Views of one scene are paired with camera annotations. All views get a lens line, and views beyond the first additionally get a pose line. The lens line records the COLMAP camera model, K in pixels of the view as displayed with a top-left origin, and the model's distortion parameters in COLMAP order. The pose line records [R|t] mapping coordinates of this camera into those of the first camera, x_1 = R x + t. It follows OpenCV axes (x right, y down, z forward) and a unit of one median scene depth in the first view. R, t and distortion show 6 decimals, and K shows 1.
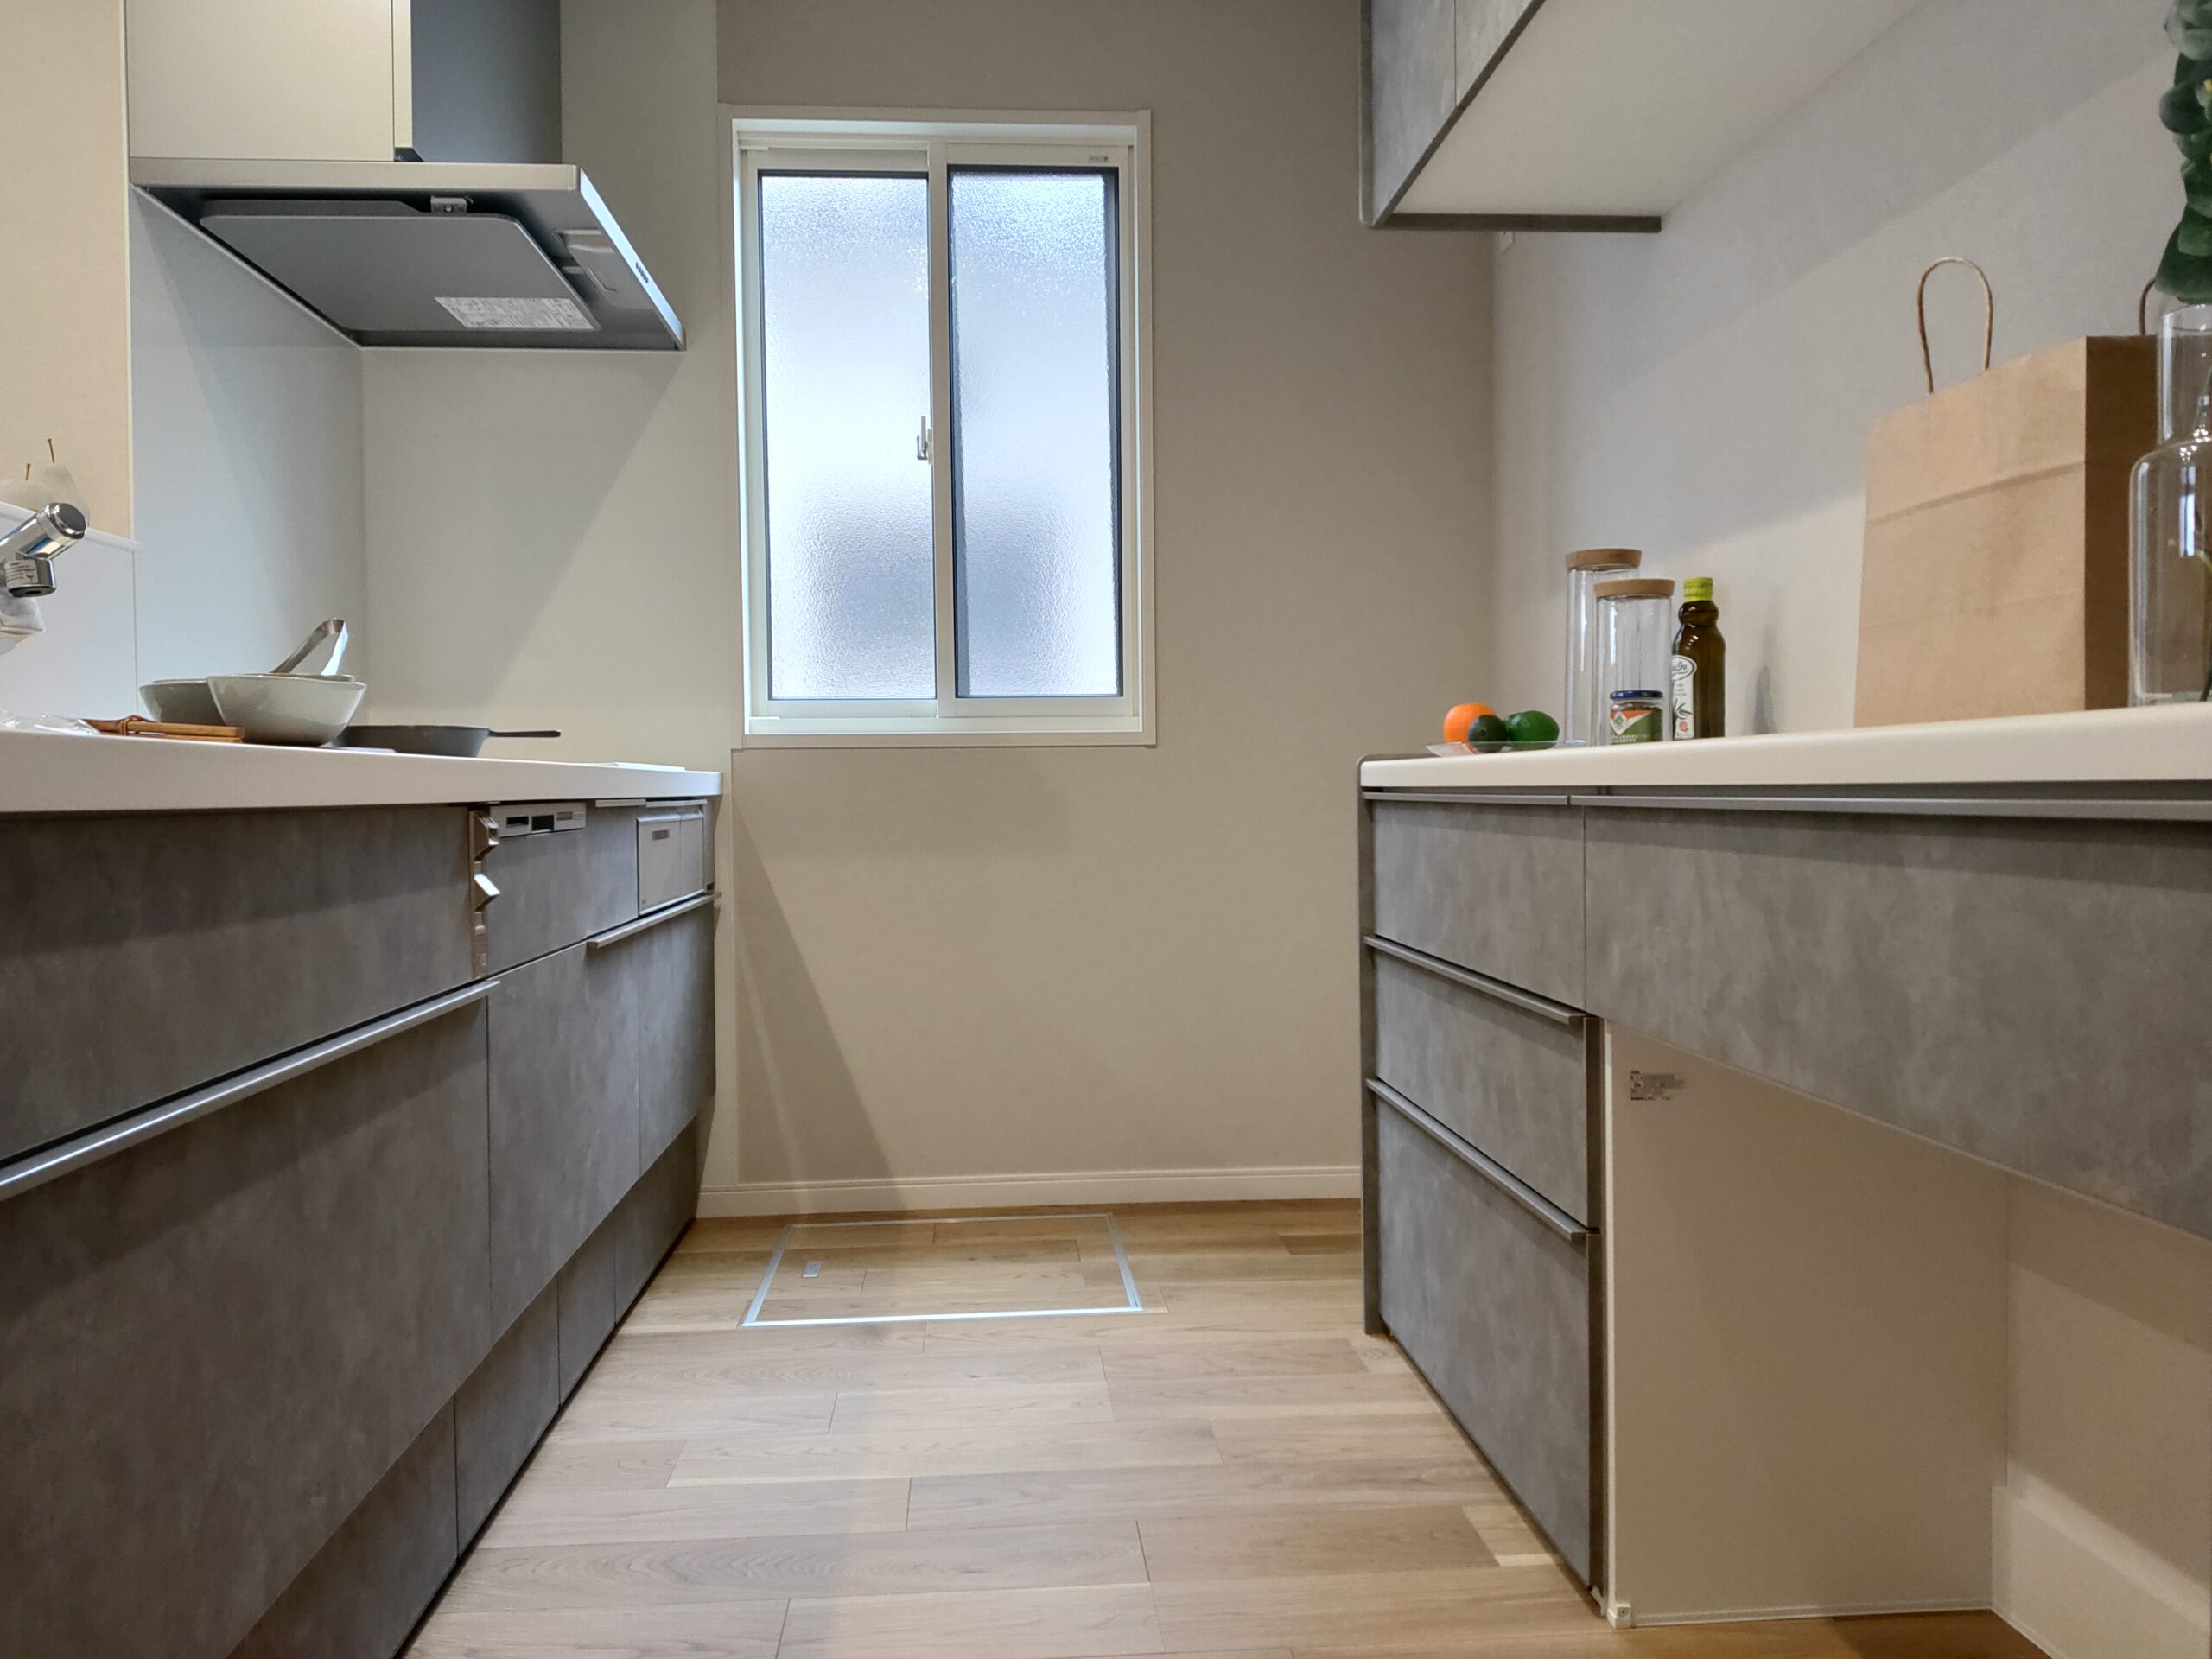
lens RADIAL K [[1792.1, 0, 1106.0], [0, 1792.1, 829.5], [0, 0, 1]] dist [0.002100, -0.051583]
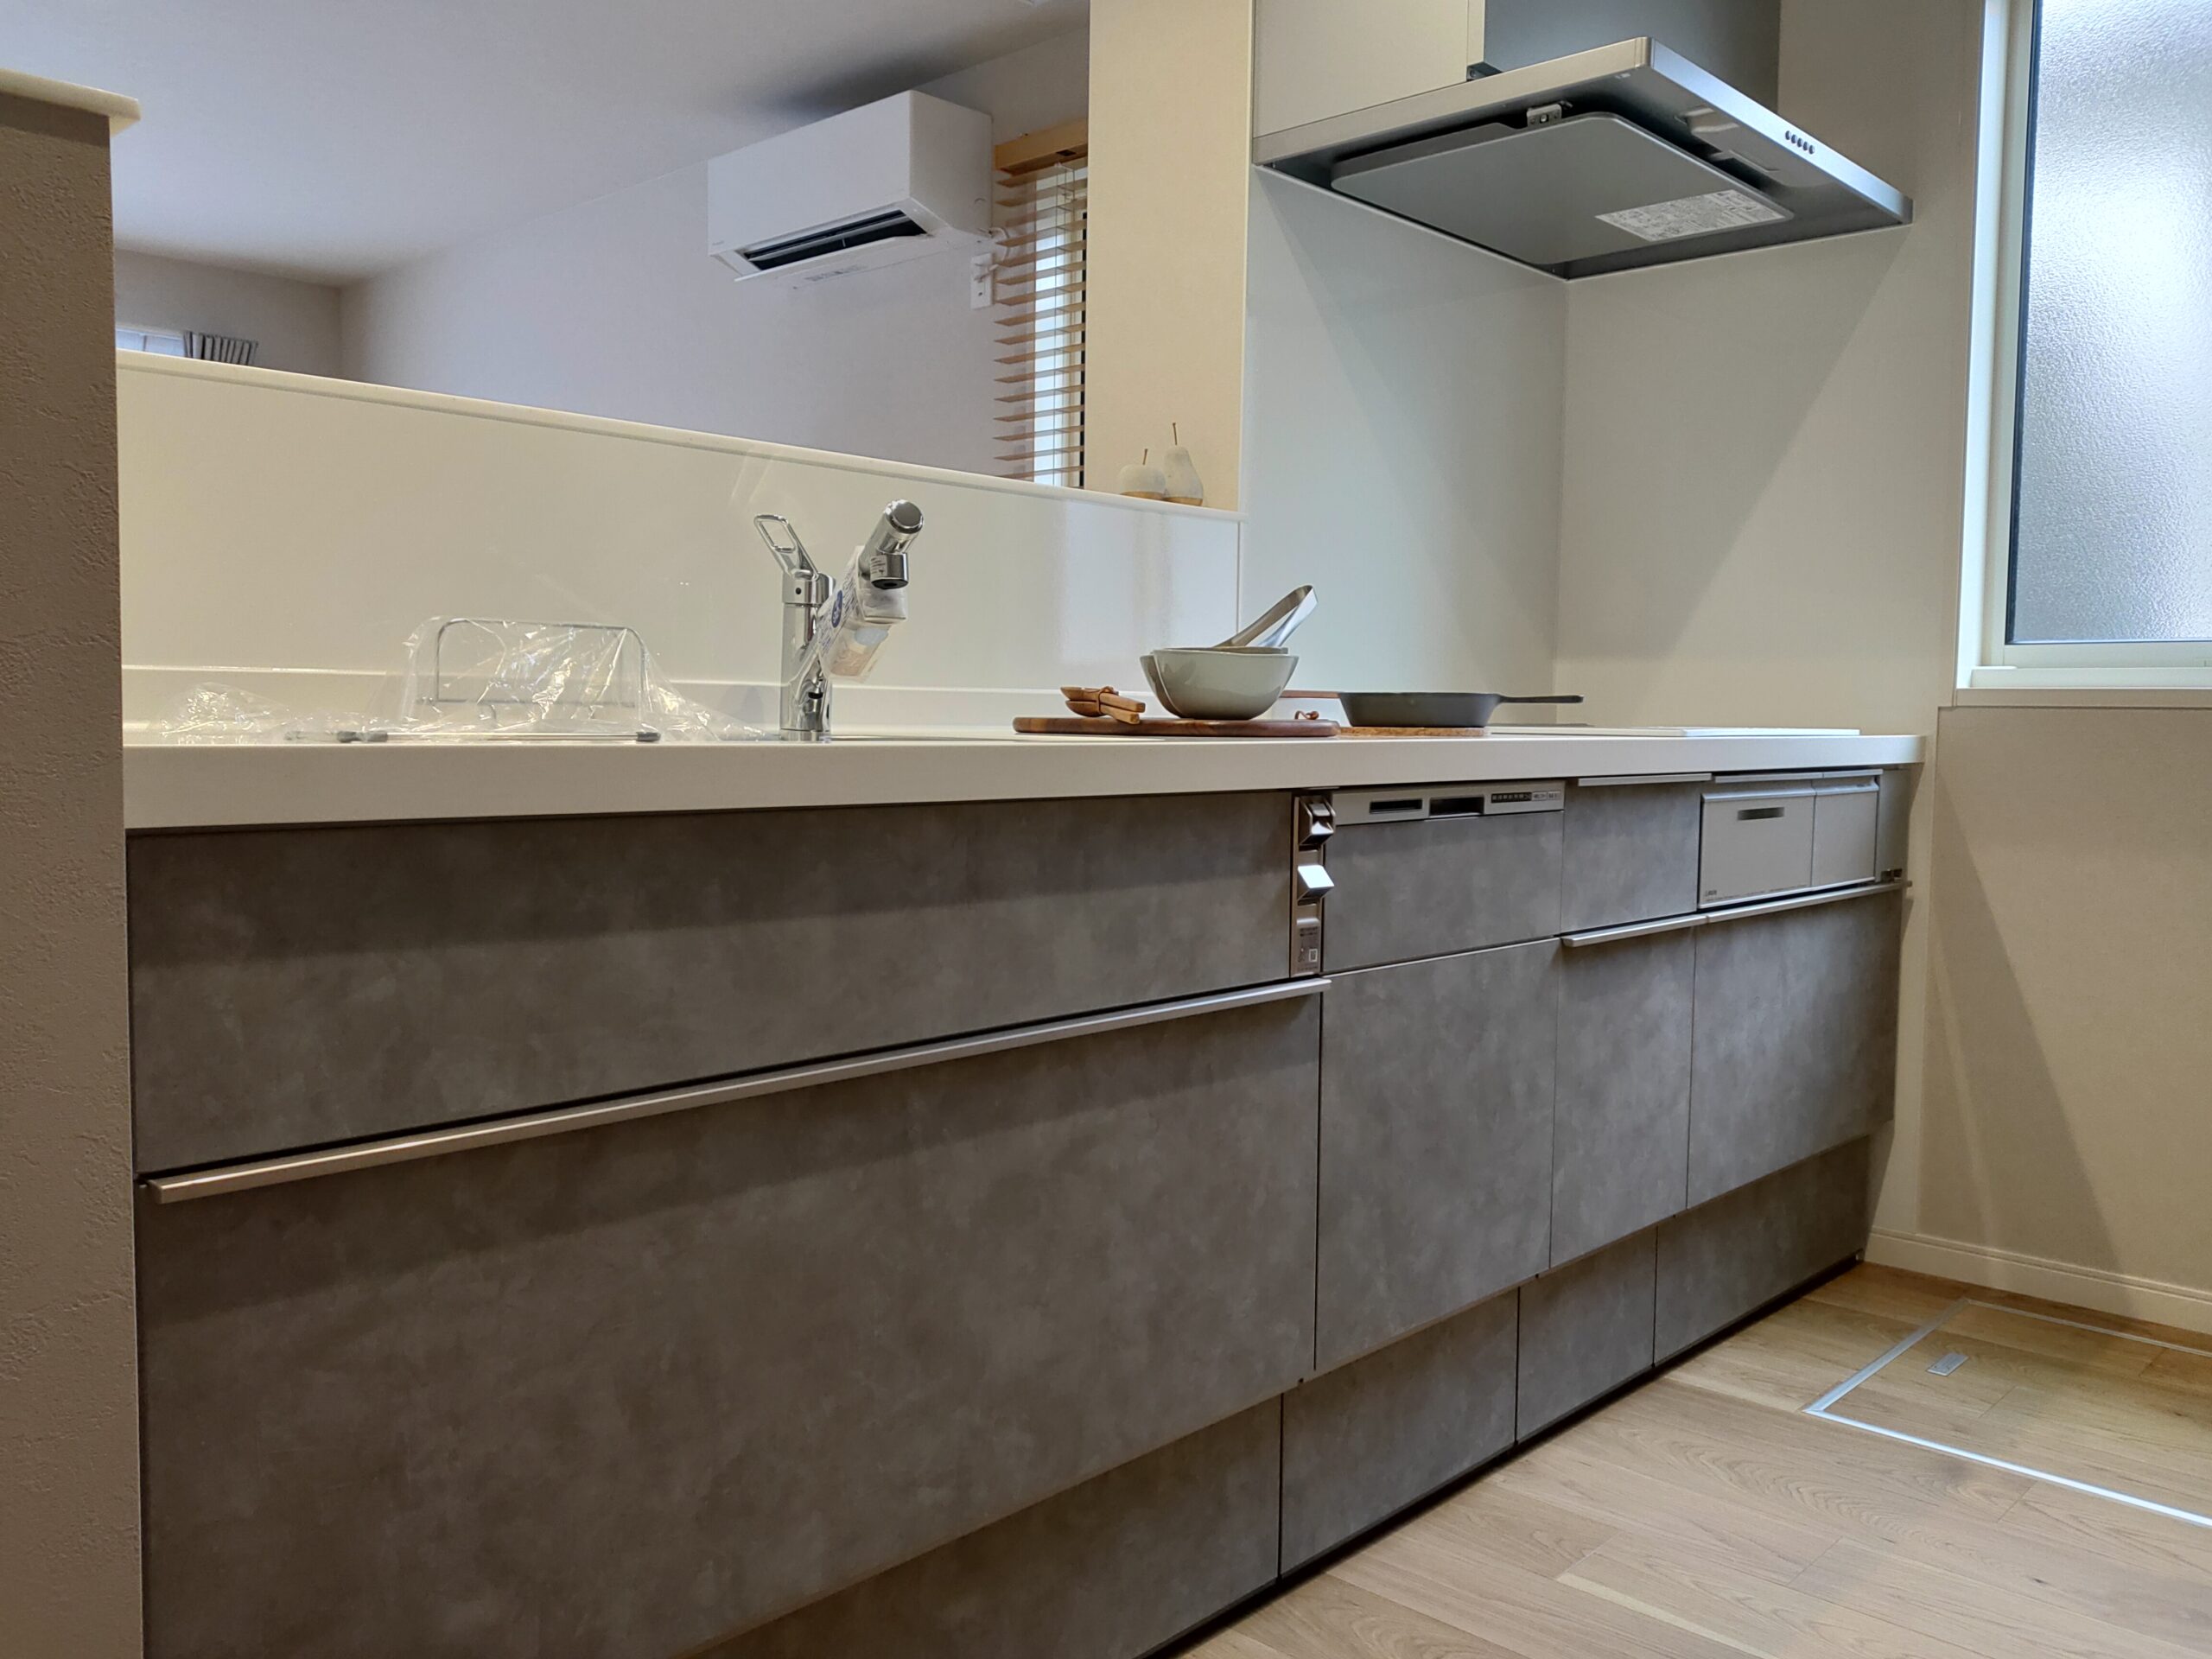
lens RADIAL K [[1790.8, 0, 1106.0], [0, 1790.8, 829.5], [0, 0, 1]] dist [0.020434, -0.000999]
pose [[0.674875, 0.063747, -0.735173, 0.179757], [-0.032929, 0.997871, 0.056298, -0.029051], [0.737197, -0.013786, 0.675538, 0.208210]]
